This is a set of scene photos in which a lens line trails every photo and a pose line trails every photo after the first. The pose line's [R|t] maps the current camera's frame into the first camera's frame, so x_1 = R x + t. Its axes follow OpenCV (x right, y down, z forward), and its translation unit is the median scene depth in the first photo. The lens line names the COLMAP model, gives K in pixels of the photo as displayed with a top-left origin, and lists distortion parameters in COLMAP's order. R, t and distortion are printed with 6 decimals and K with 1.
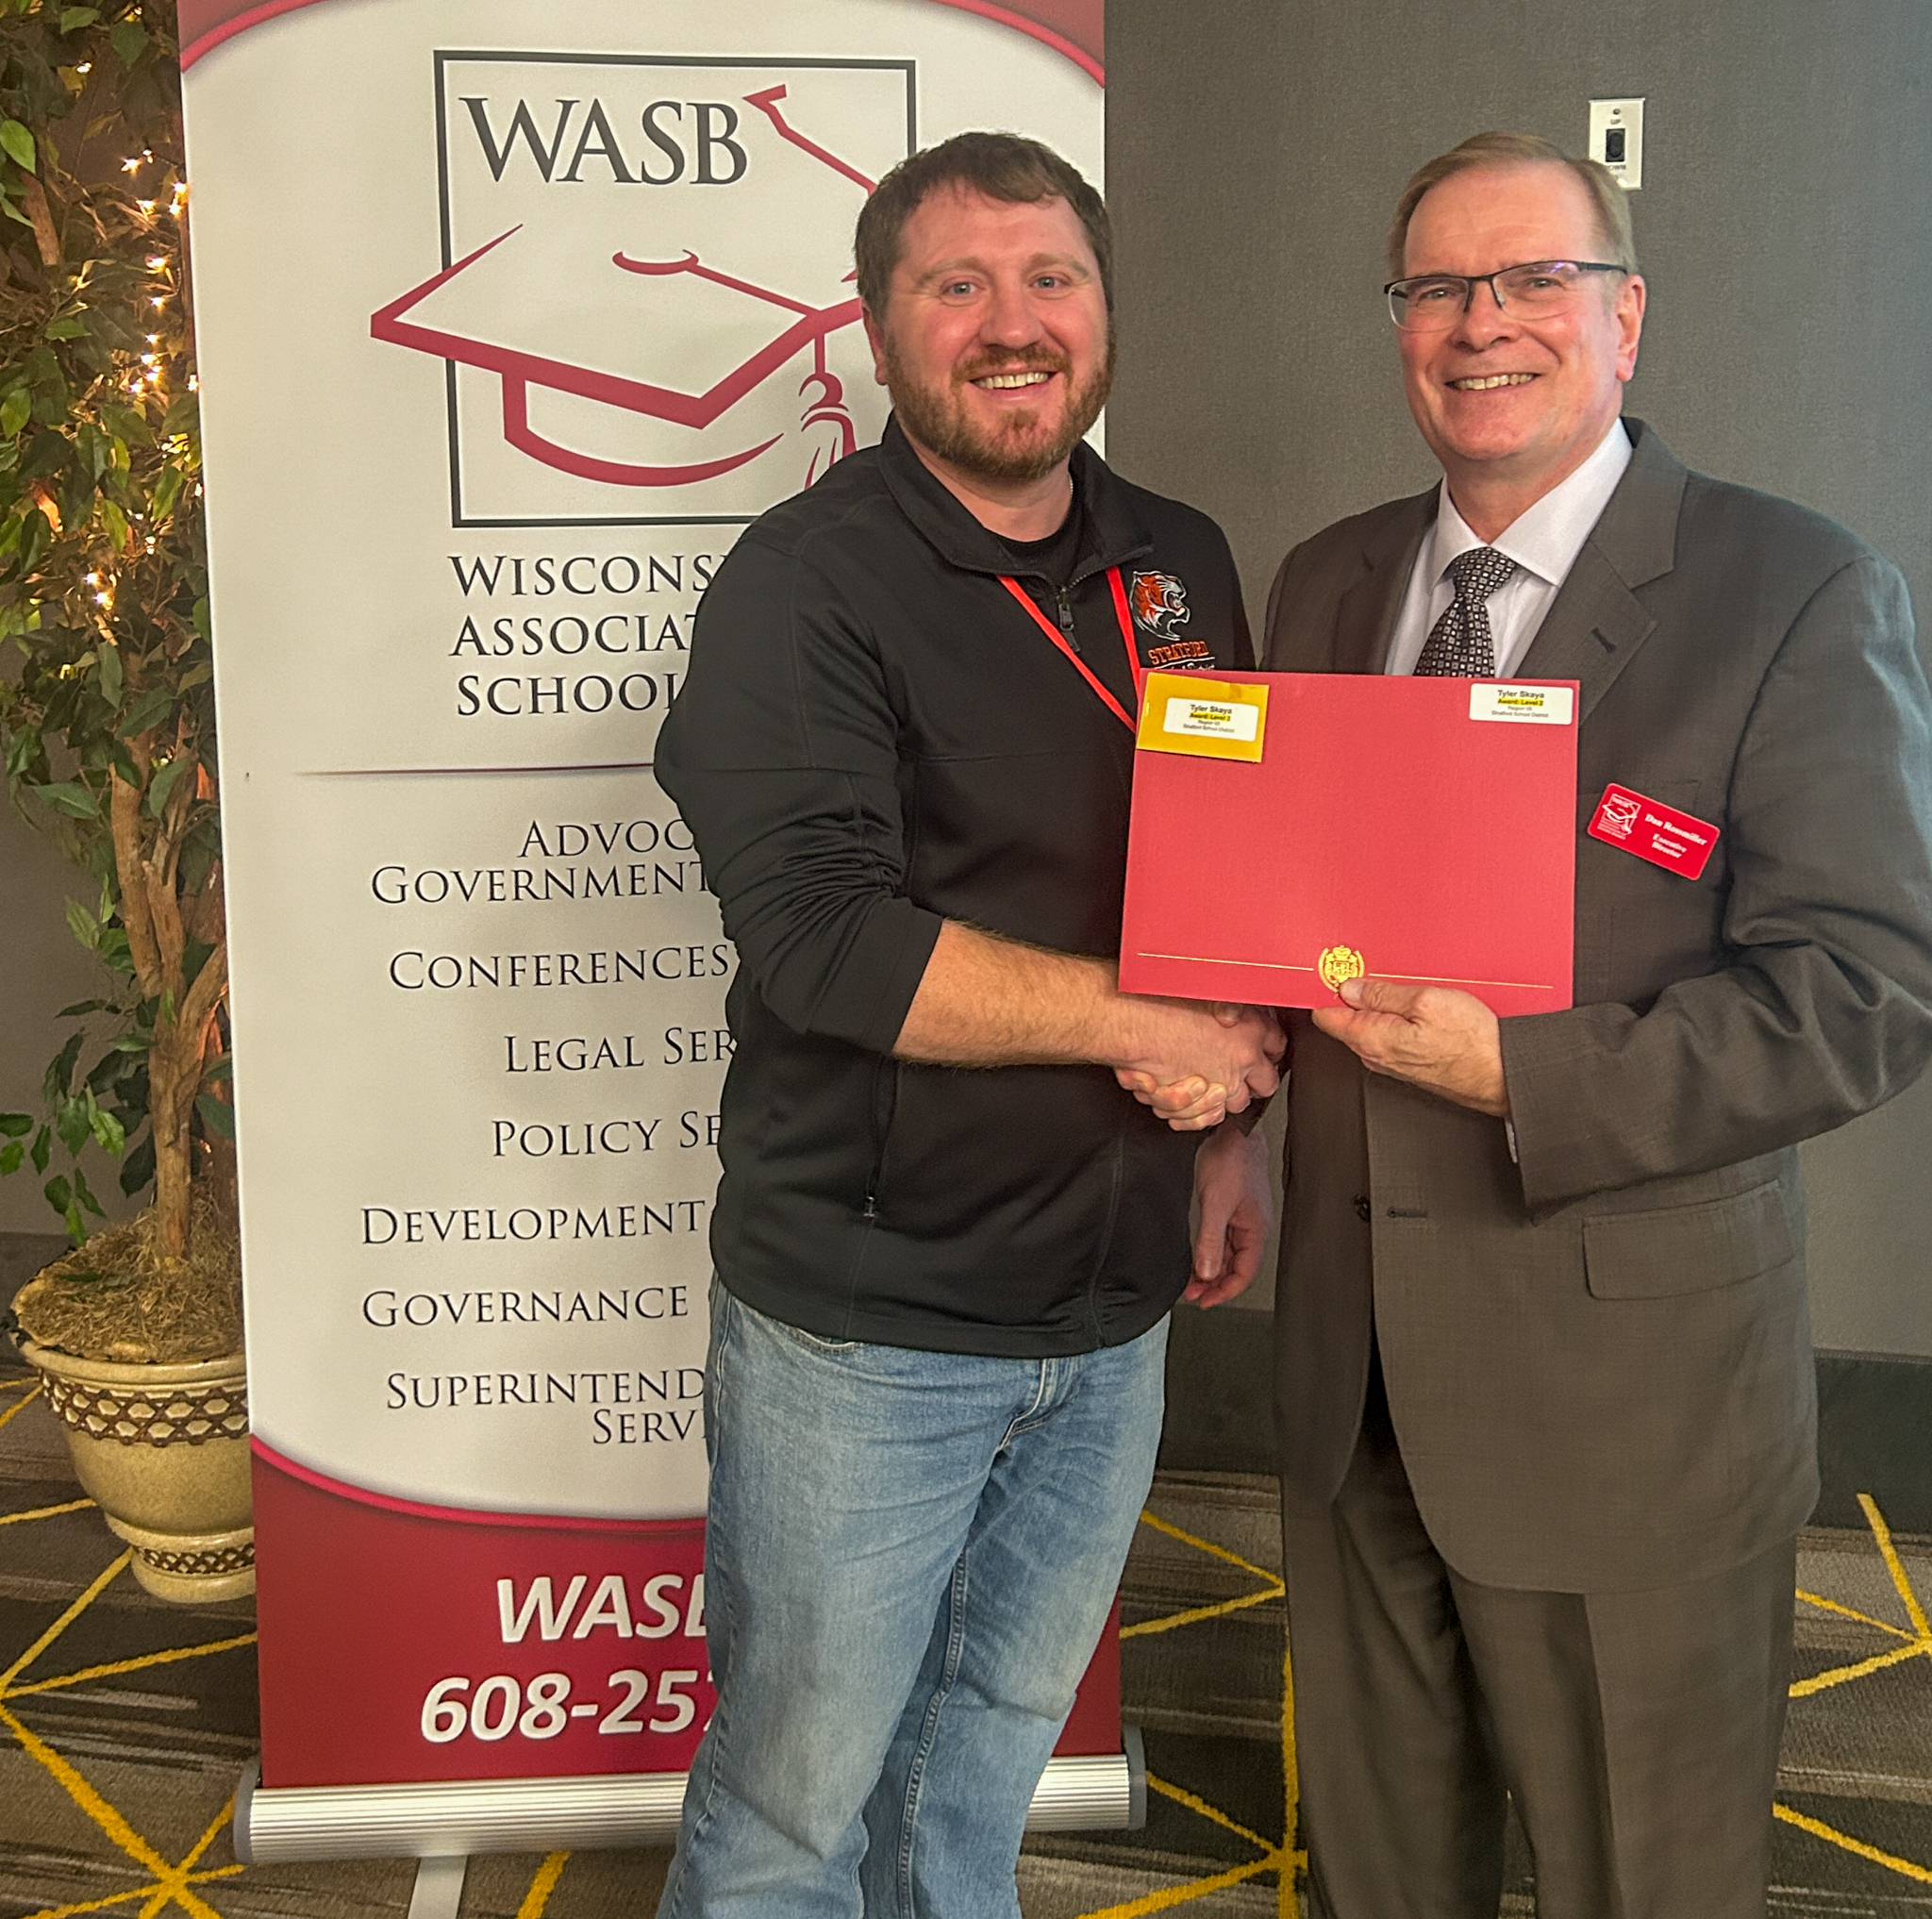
lens RADIAL K [[2163.2, 0, 929.5], [0, 2163.2, 639.2], [0, 0, 1]] dist [0.042226, -0.043095]
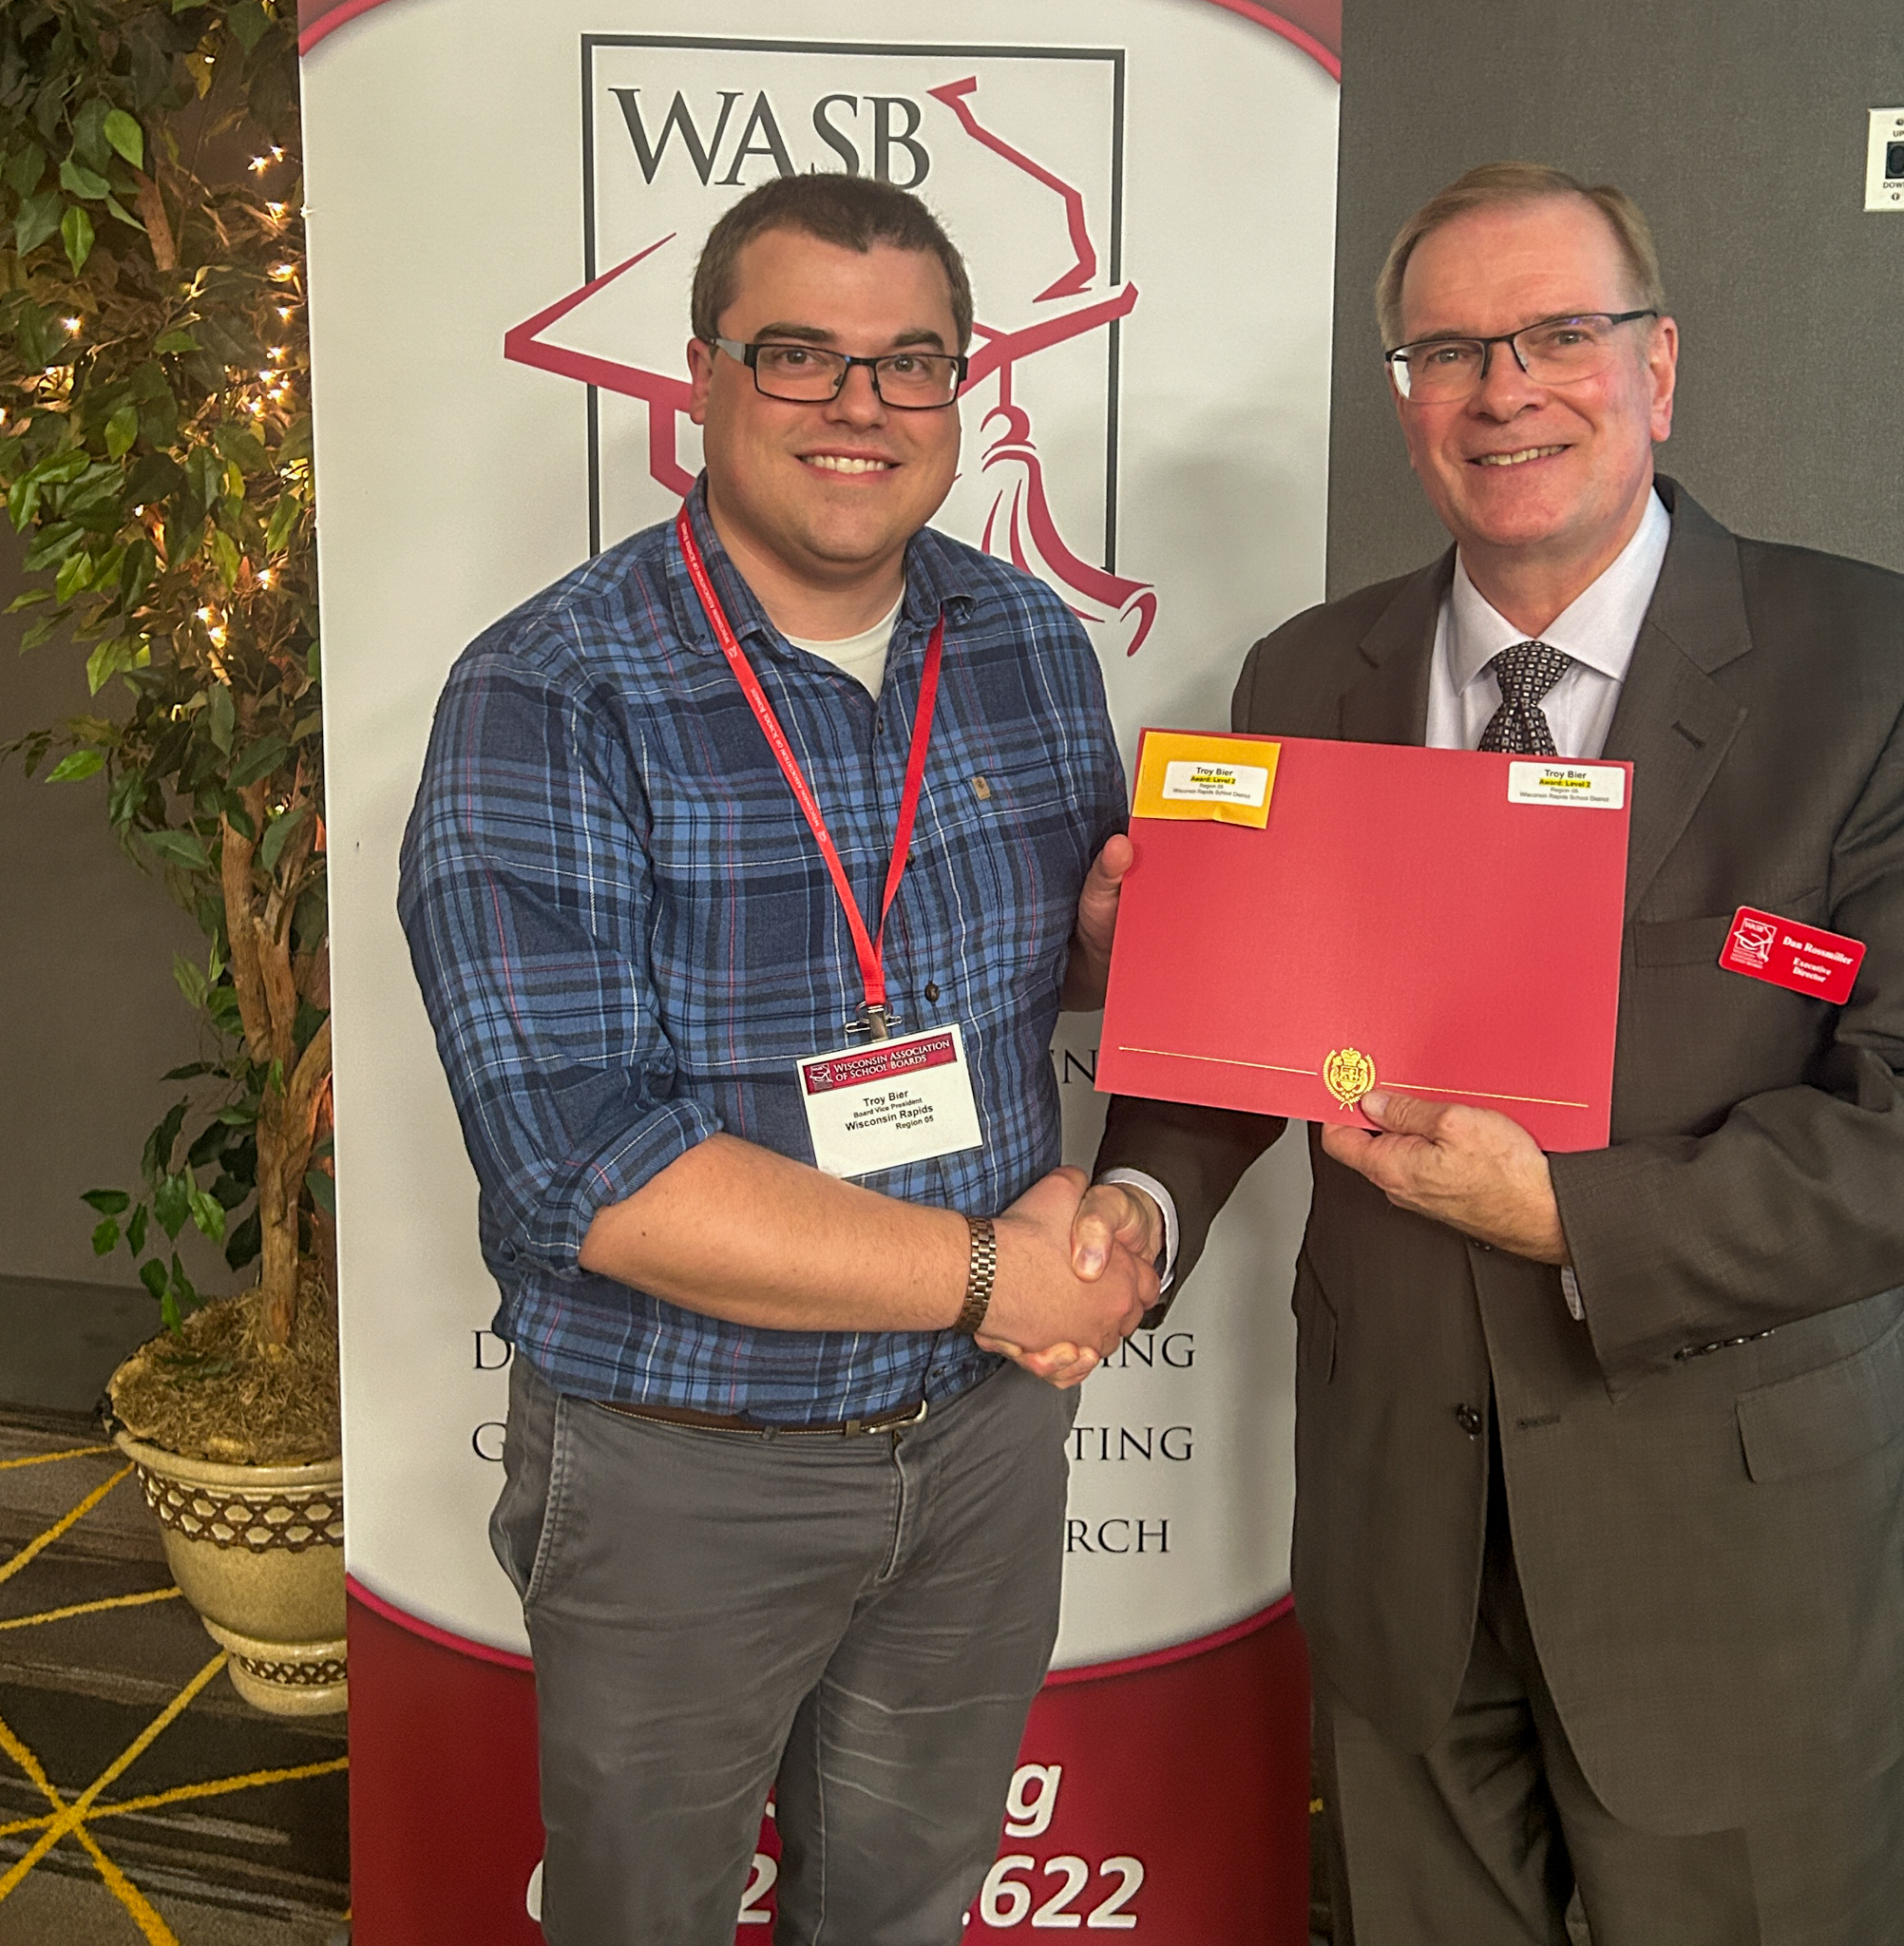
lens RADIAL K [[2140.9, 0, 944.7], [0, 2140.9, 661.4], [0, 0, 1]] dist [0.038309, -0.038141]
pose [[0.998051, 0.024231, -0.057508, -0.019422], [-0.023960, 0.999698, 0.005393, -0.019527], [0.057621, -0.004004, 0.998330, 0.108505]]
